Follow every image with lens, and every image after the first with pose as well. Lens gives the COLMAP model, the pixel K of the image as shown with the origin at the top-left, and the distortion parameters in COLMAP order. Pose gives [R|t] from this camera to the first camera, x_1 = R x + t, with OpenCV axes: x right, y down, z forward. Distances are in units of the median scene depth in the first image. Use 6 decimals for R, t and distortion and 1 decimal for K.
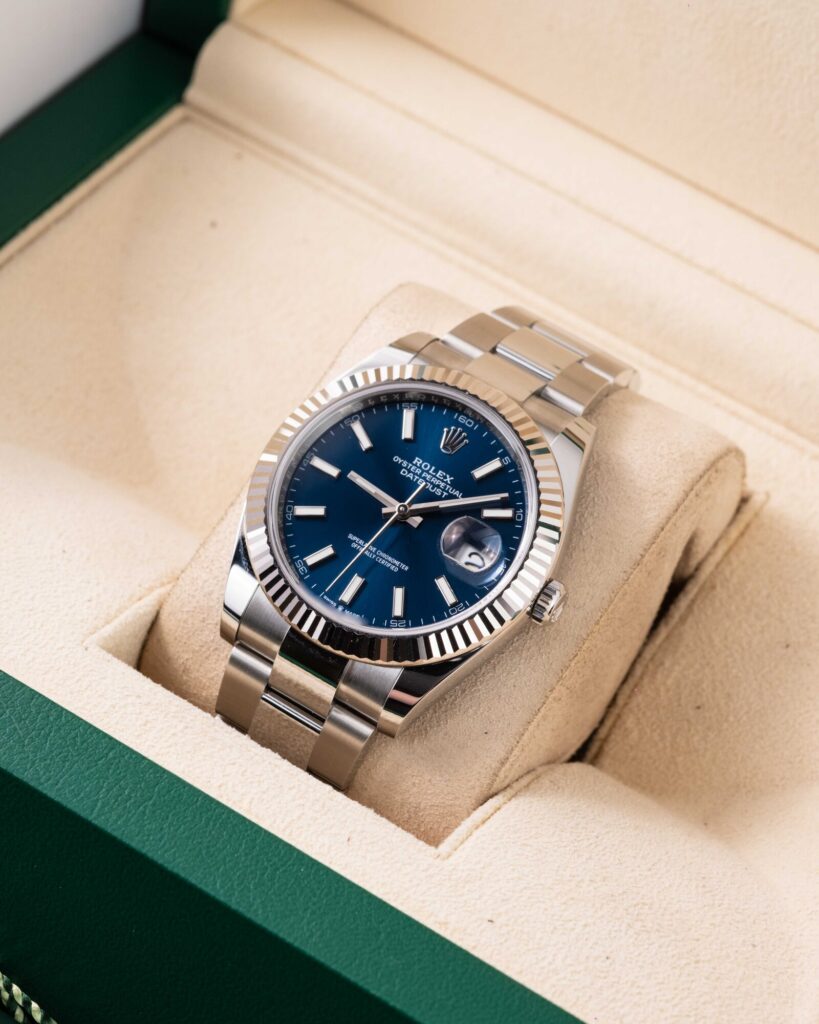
lens RADIAL K [[3784.7, 0, 411.6], [0, 3784.7, 516.0], [0, 0, 1]] dist [0.226345, 0.000000]
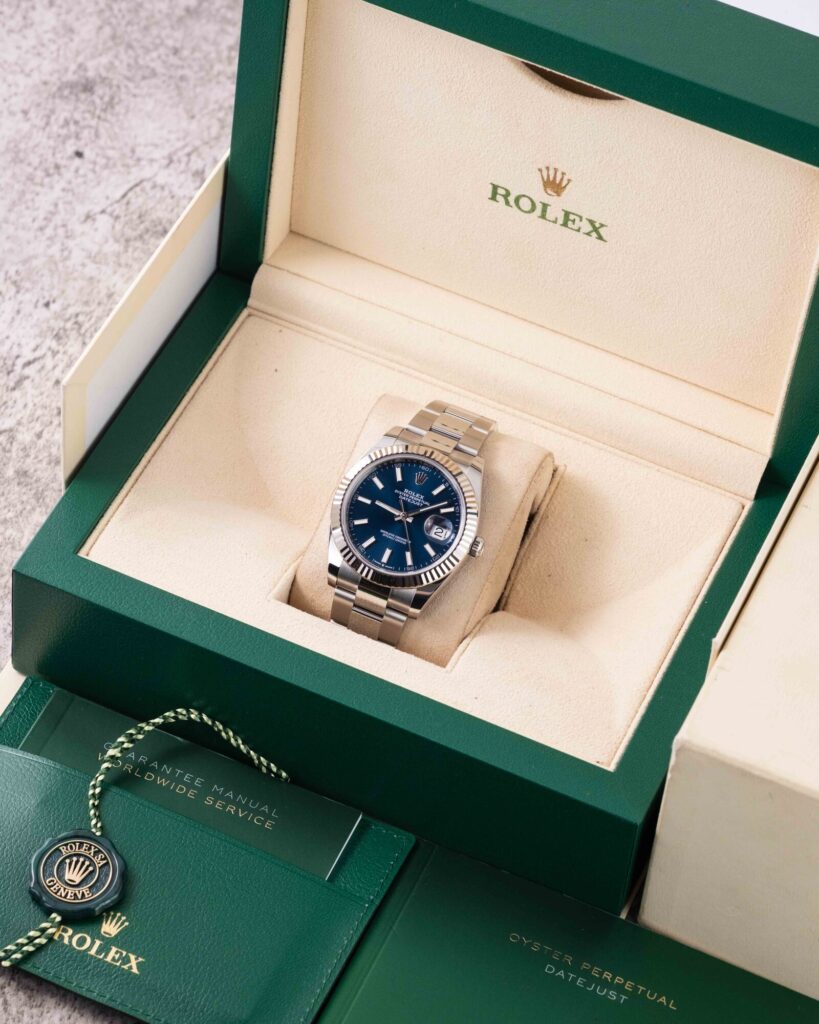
lens RADIAL K [[3784.7, 0, 408.4], [0, 3784.7, 510.1], [0, 0, 1]] dist [0.226345, 0.000000]
pose [[0.985596, -0.160119, 0.054437, -0.114798], [0.152622, 0.980779, 0.121569, -0.262038], [-0.072856, -0.111509, 0.991089, -1.121874]]
